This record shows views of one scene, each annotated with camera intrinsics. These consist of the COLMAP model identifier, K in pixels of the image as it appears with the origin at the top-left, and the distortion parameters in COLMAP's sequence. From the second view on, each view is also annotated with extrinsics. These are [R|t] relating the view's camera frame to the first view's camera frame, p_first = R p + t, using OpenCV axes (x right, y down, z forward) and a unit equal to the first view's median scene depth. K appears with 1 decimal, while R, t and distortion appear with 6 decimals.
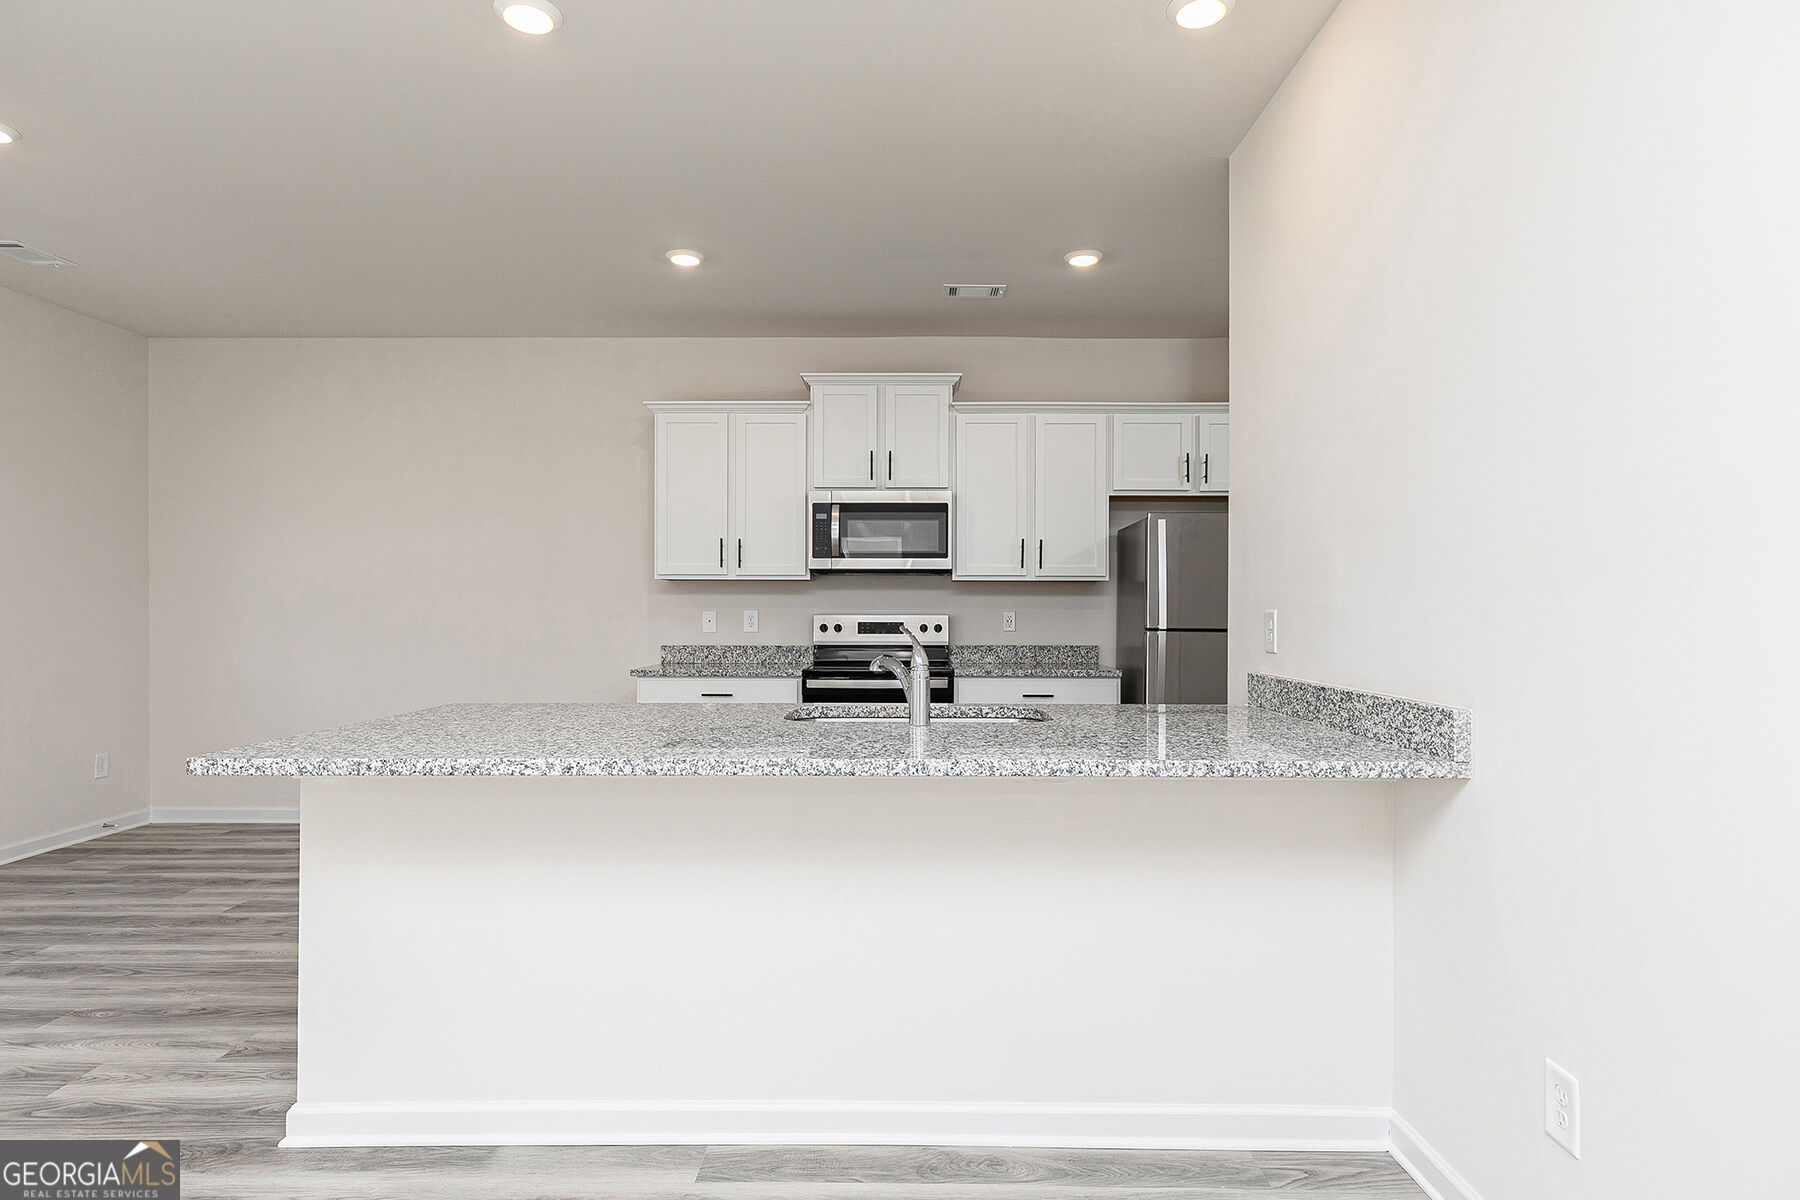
lens RADIAL K [[982.9, 0, 900.1], [0, 982.9, 603.4], [0, 0, 1]] dist [0.011412, -0.003303]
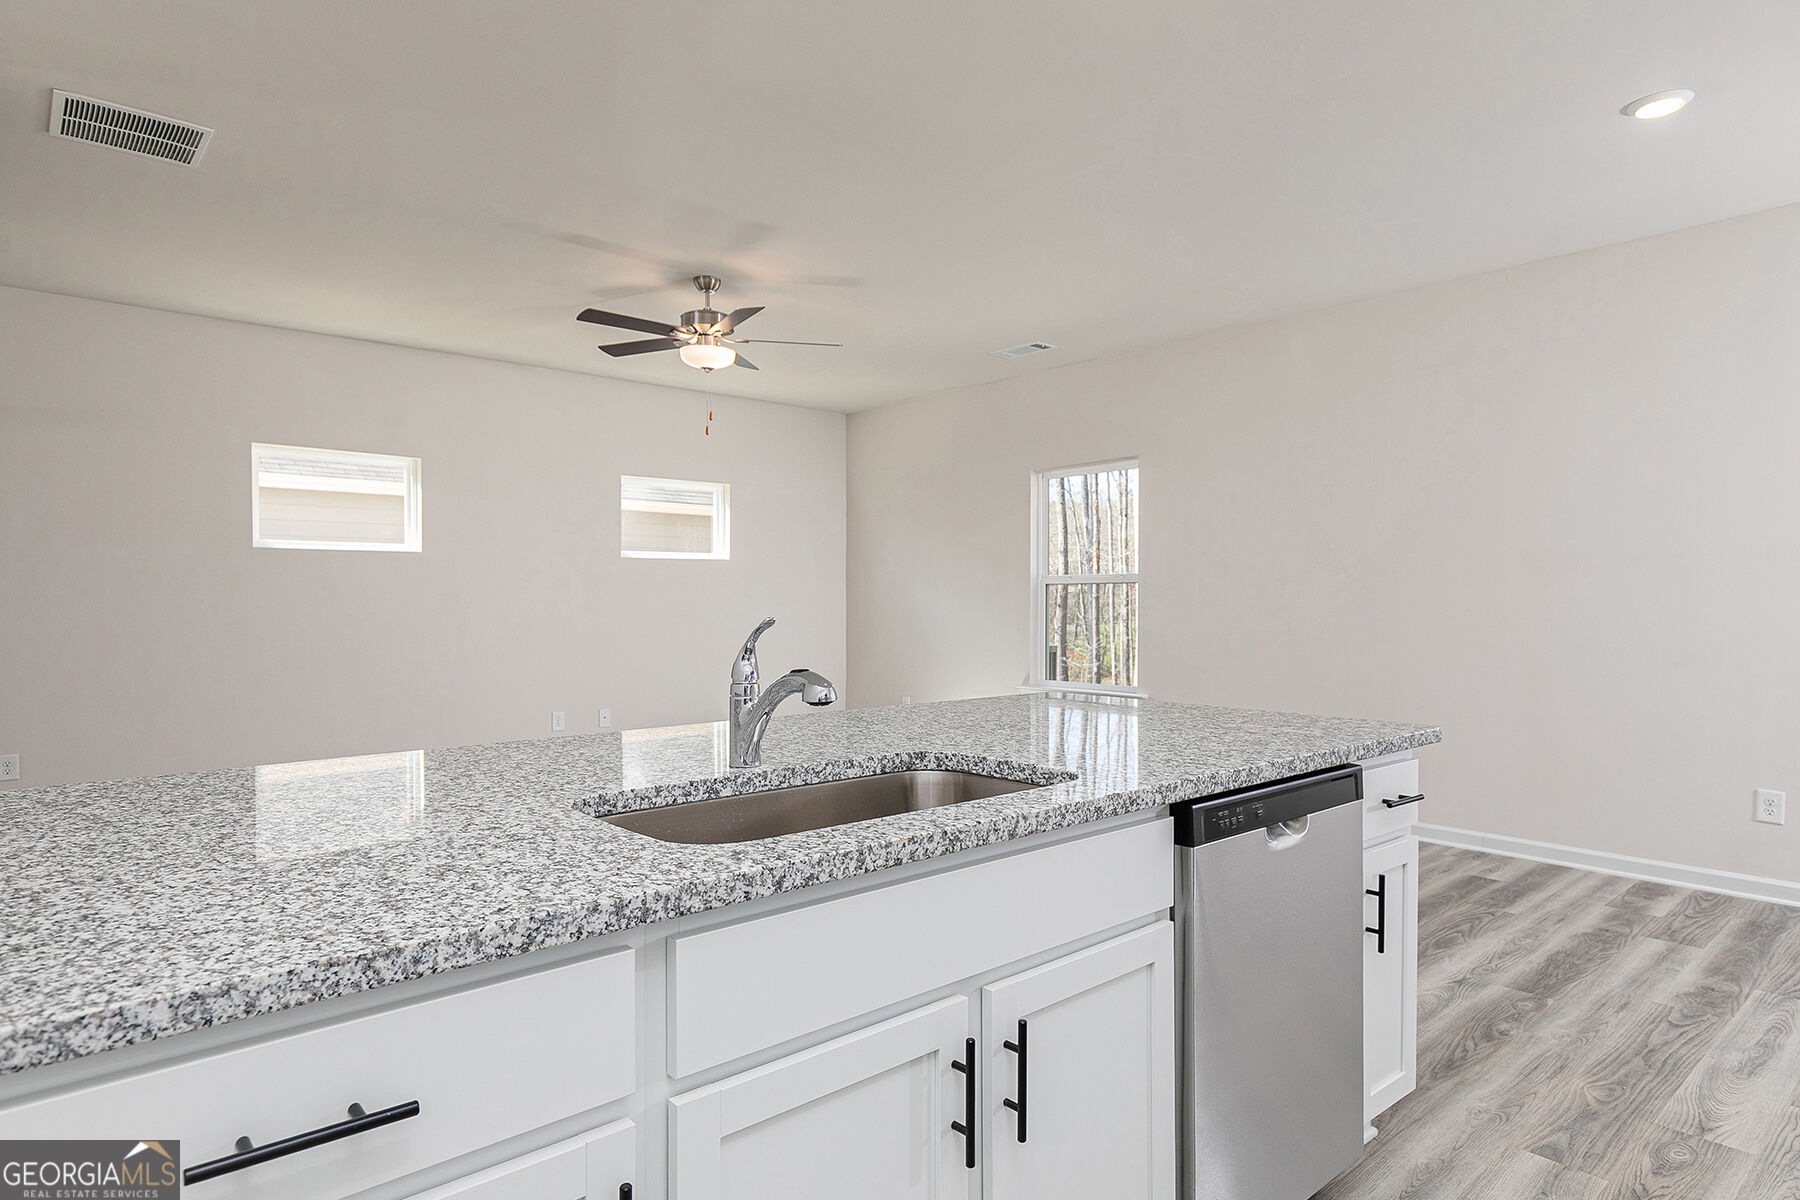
lens RADIAL K [[982.9, 0, 897.9], [0, 982.9, 603.7], [0, 0, 1]] dist [0.011412, -0.003303]
pose [[-0.739643, 0.001190, -0.672999, 0.185195], [0.001859, 0.999998, -0.000276, 0.008880], [0.672997, -0.001455, -0.739644, 0.764142]]
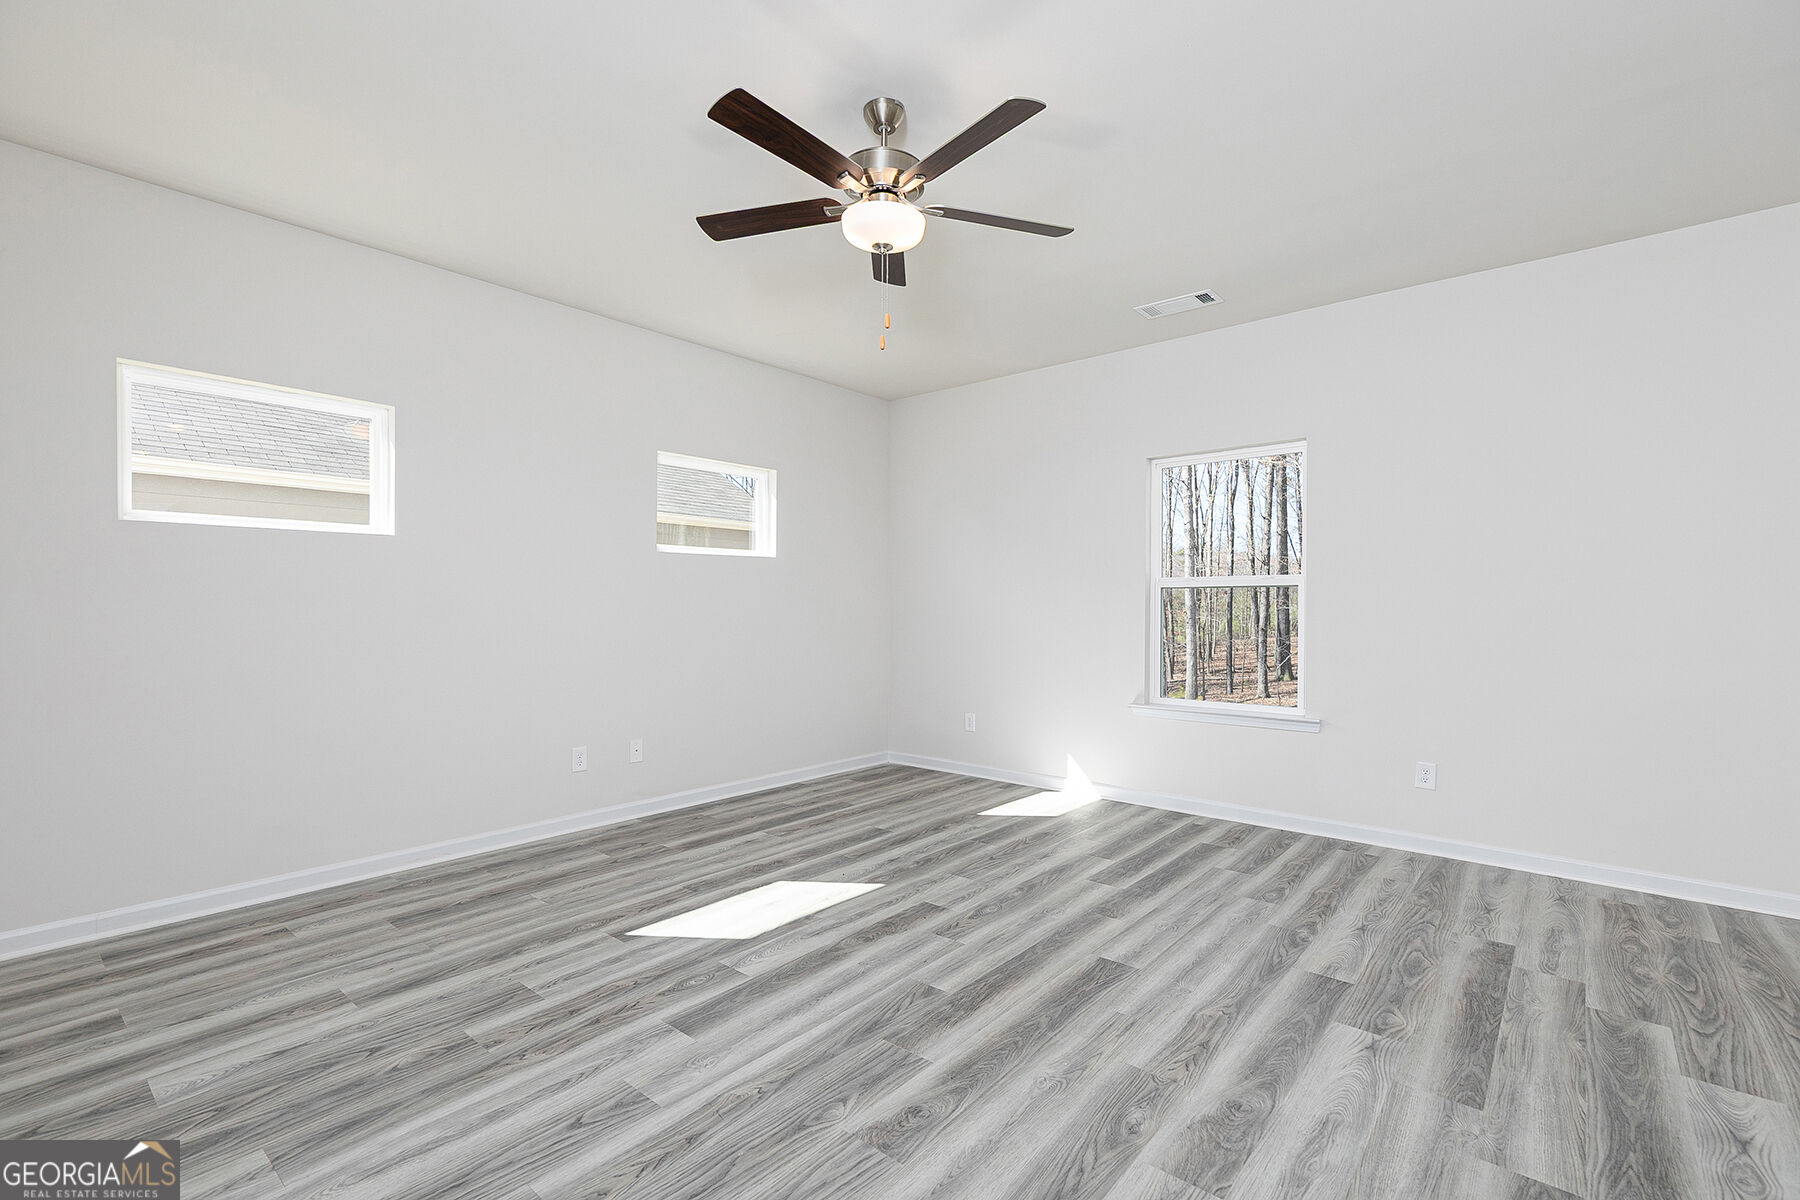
lens RADIAL K [[808.9, 0, 896.9], [0, 808.9, 599.5], [0, 0, 1]] dist [0.003126, 0.001010]
pose [[-0.644018, -0.006497, -0.764982, 0.063740], [0.000030, 0.999964, -0.008518, 0.005757], [0.765010, -0.005509, -0.643995, 0.274225]]
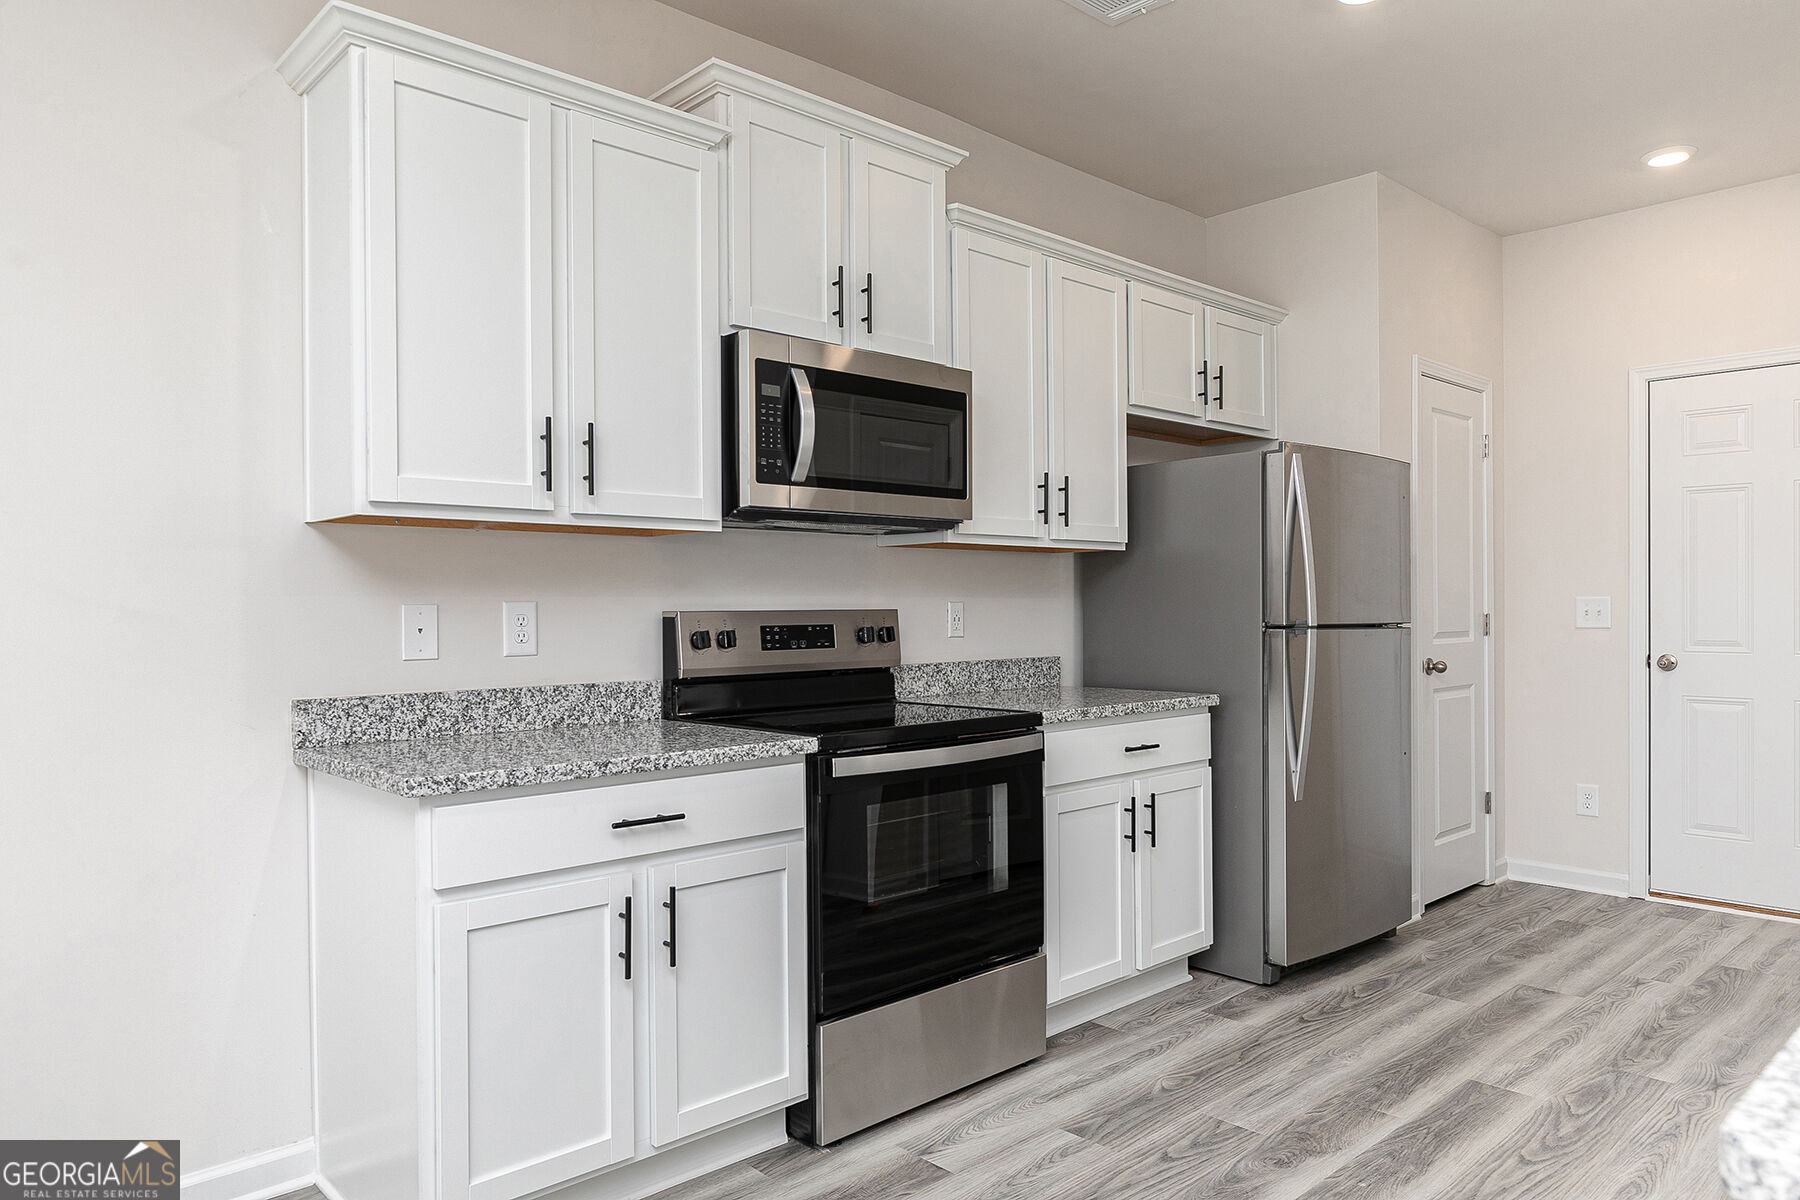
lens RADIAL K [[1191.2, 0, 896.6], [0, 1191.2, 605.9], [0, 0, 1]] dist [0.018507, -0.000805]
pose [[0.717231, -0.007588, 0.696795, -0.417029], [0.003578, 0.999968, 0.007206, 0.005981], [-0.696827, -0.002675, 0.717235, 0.566908]]
